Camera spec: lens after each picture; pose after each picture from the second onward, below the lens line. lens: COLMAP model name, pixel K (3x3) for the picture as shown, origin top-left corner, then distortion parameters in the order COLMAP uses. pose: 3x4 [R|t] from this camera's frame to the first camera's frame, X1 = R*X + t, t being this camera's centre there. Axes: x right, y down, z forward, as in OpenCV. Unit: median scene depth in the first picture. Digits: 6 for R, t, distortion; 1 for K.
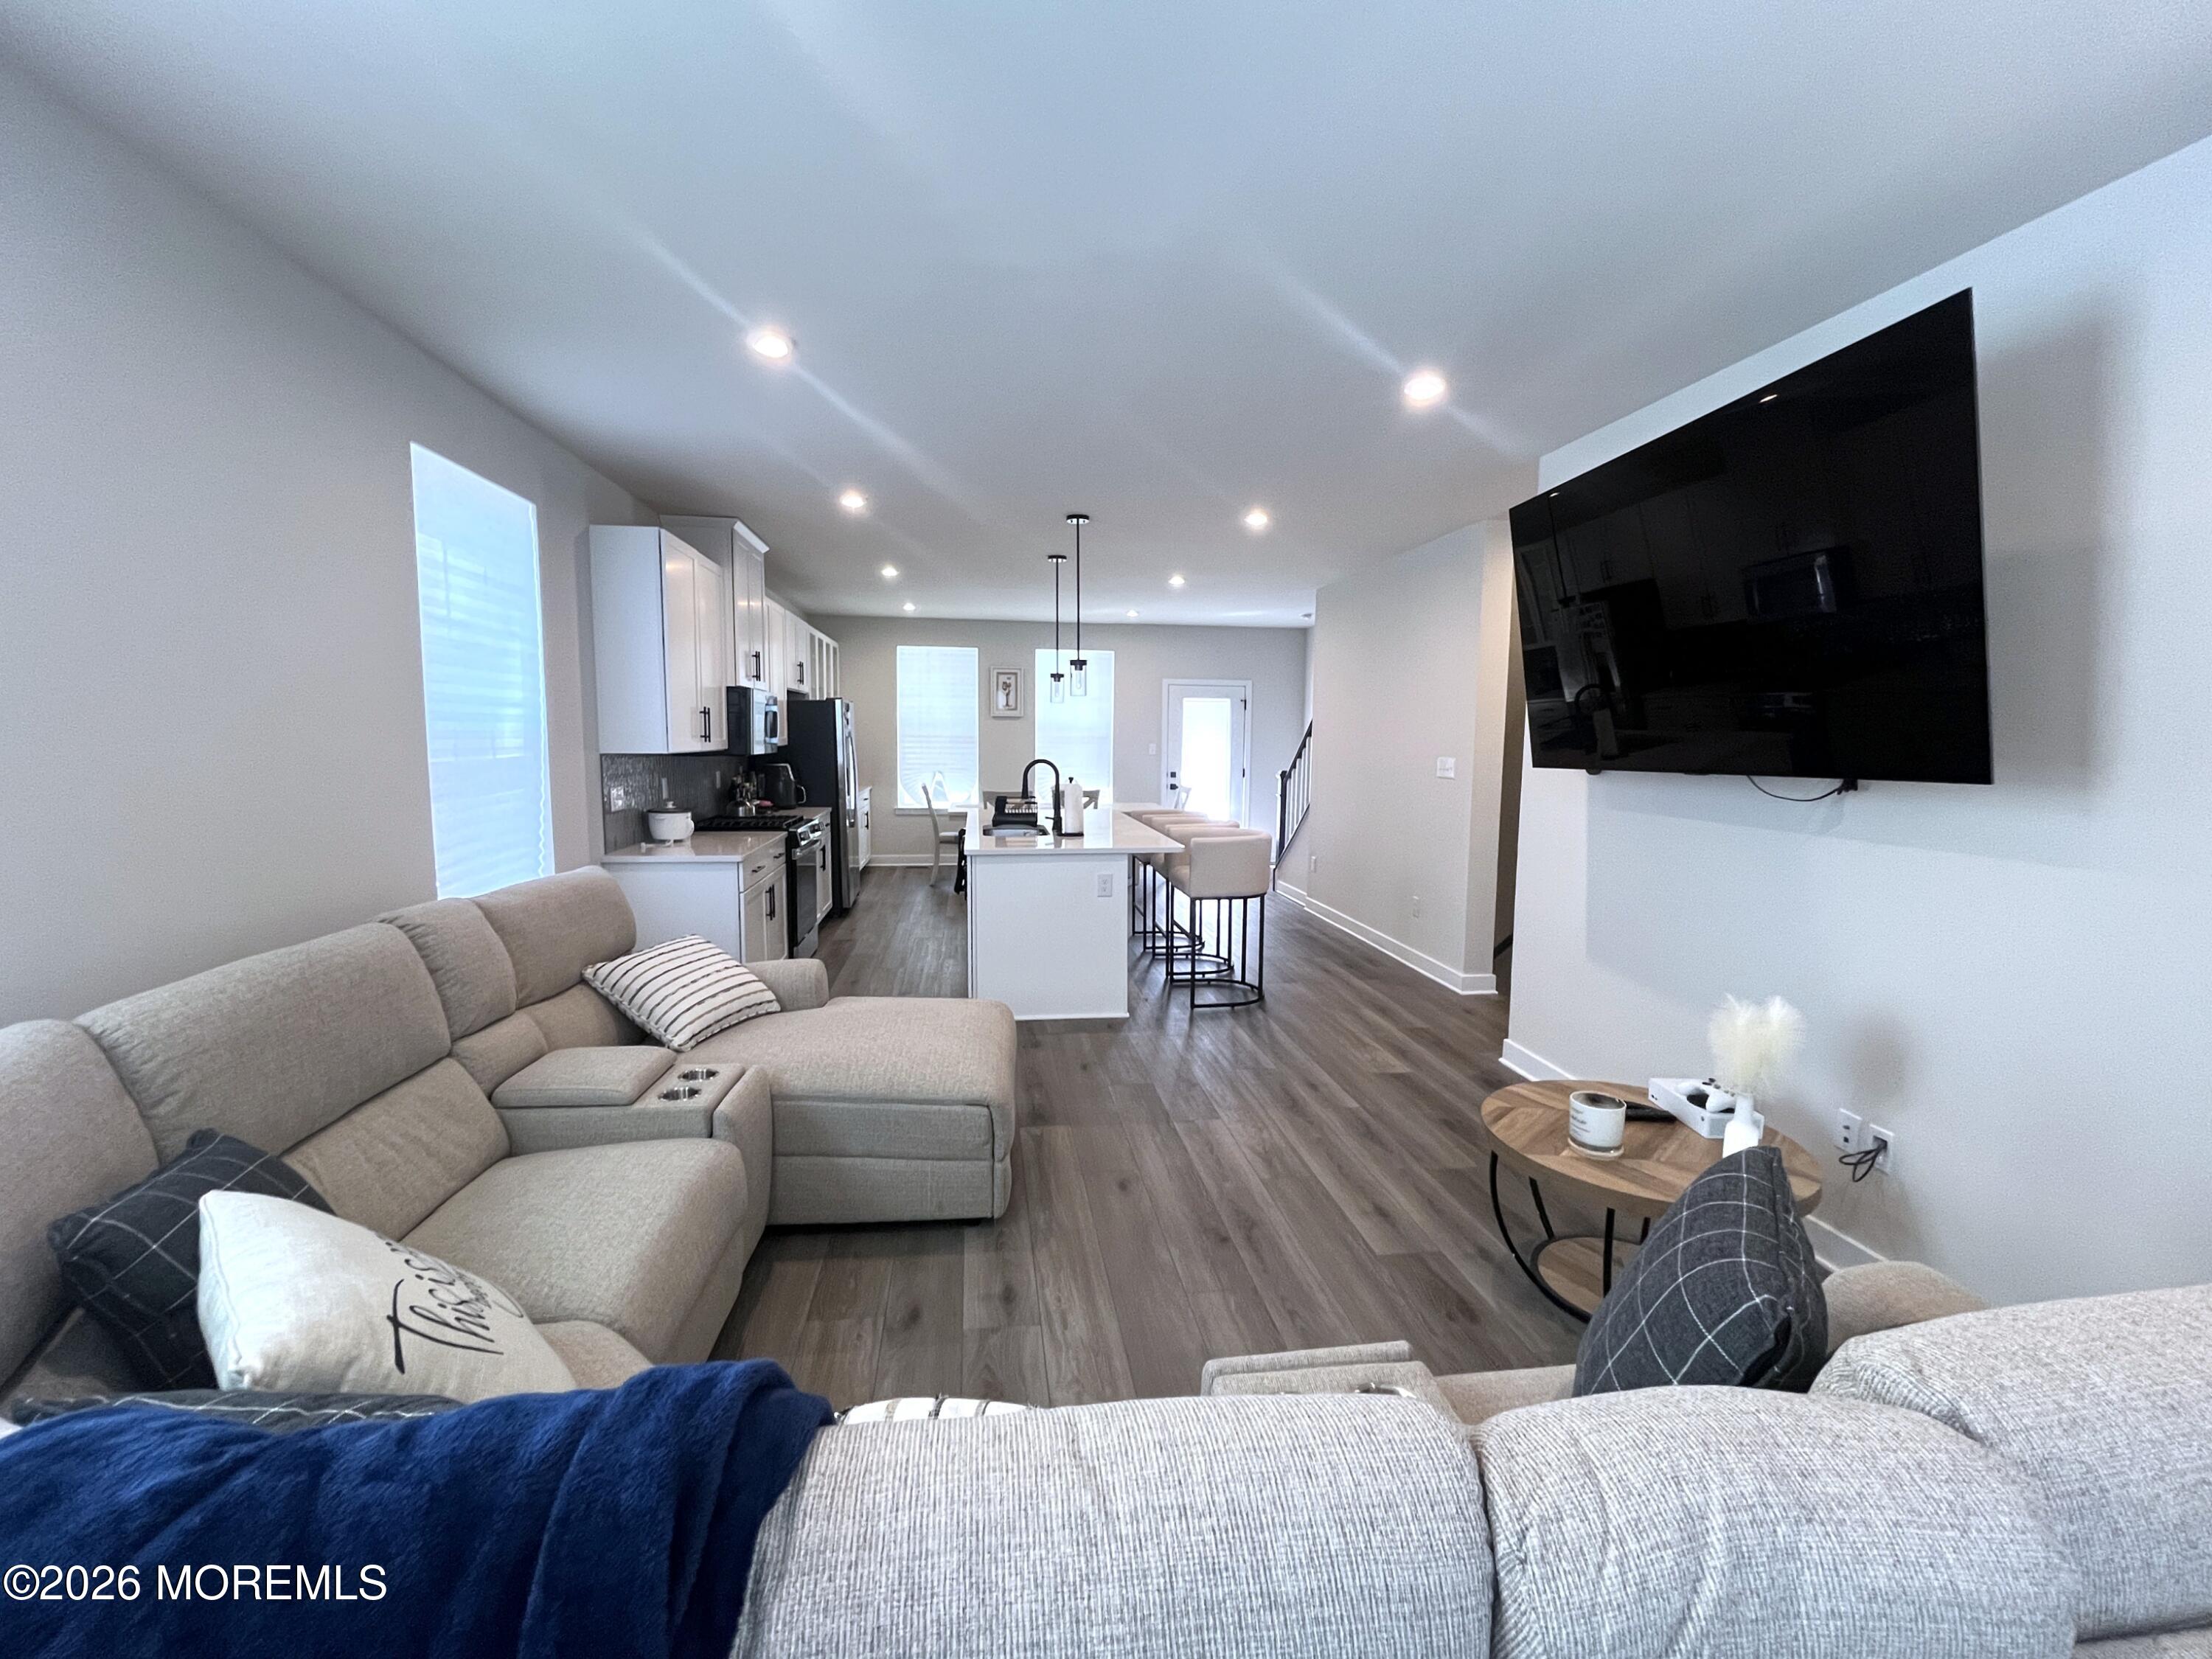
lens RADIAL K [[907.5, 0, 1109.8], [0, 907.5, 822.7], [0, 0, 1]] dist [-0.002596, -0.000265]
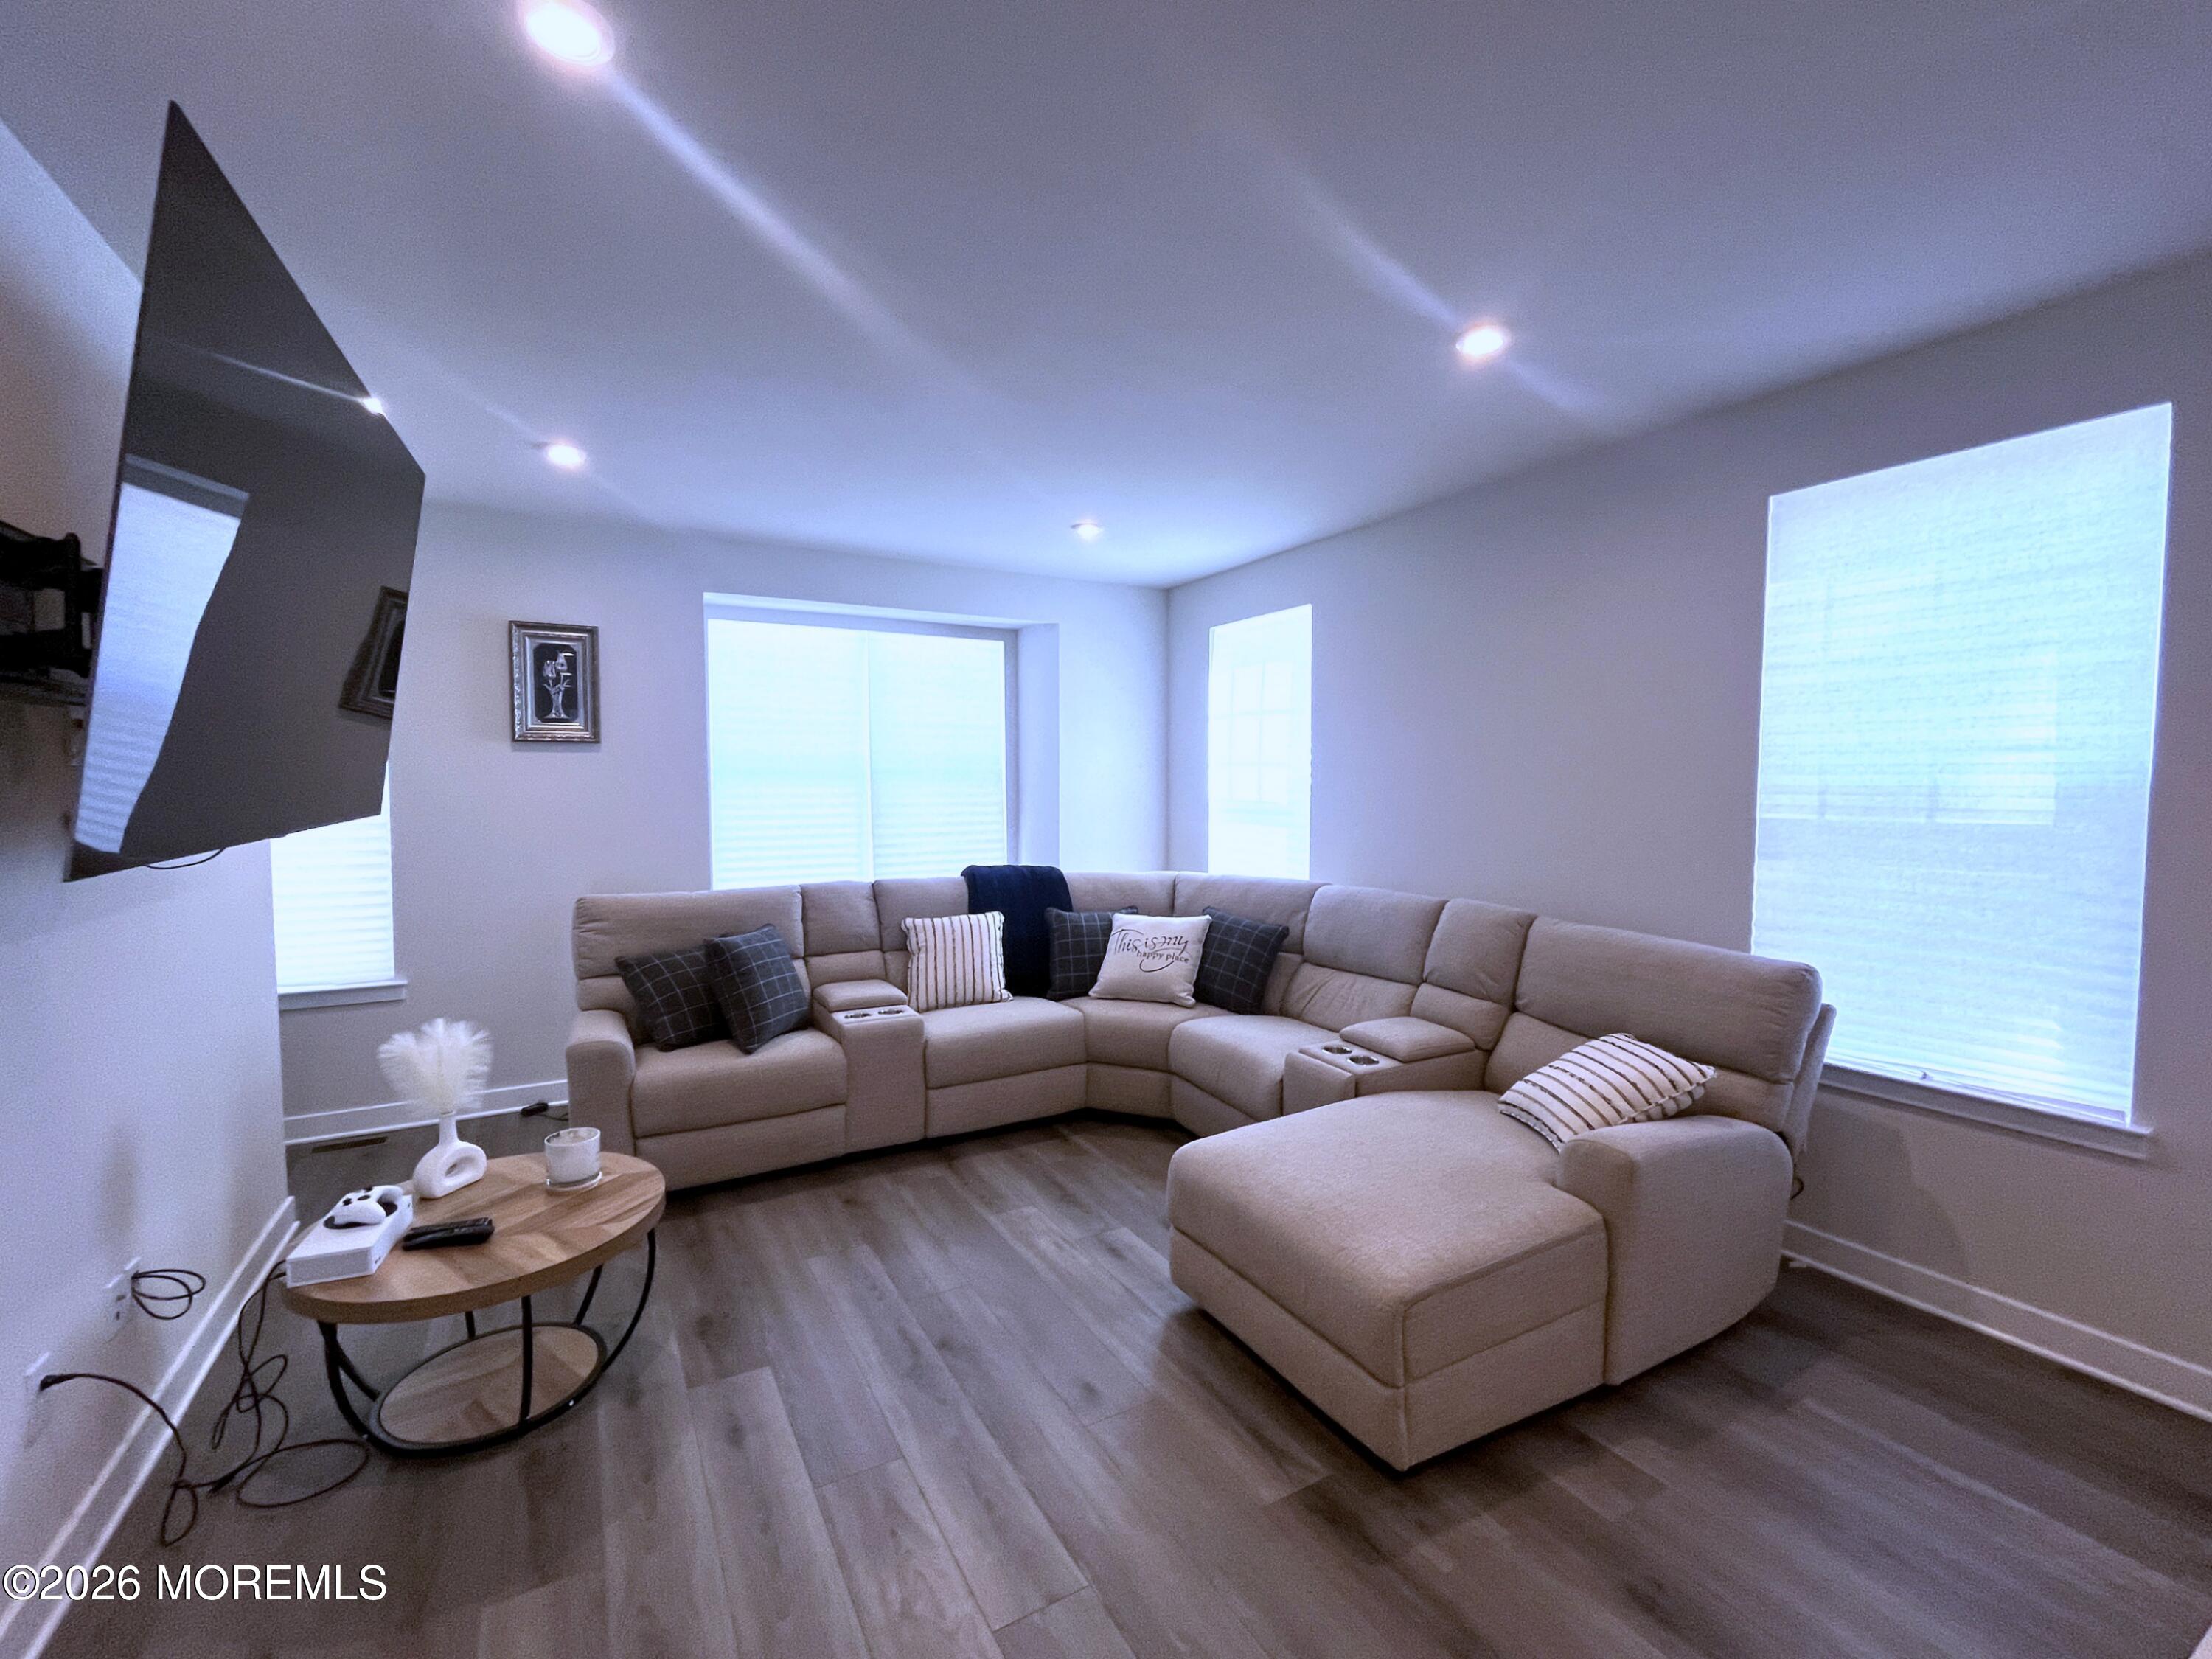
lens RADIAL K [[907.5, 0, 1106.6], [0, 907.5, 834.7], [0, 0, 1]] dist [-0.002596, -0.000265]
pose [[-0.924175, 0.019523, -0.381469, 0.296474], [-0.045163, 0.986102, 0.159883, -0.181193], [0.379289, 0.164988, -0.910450, 1.724110]]
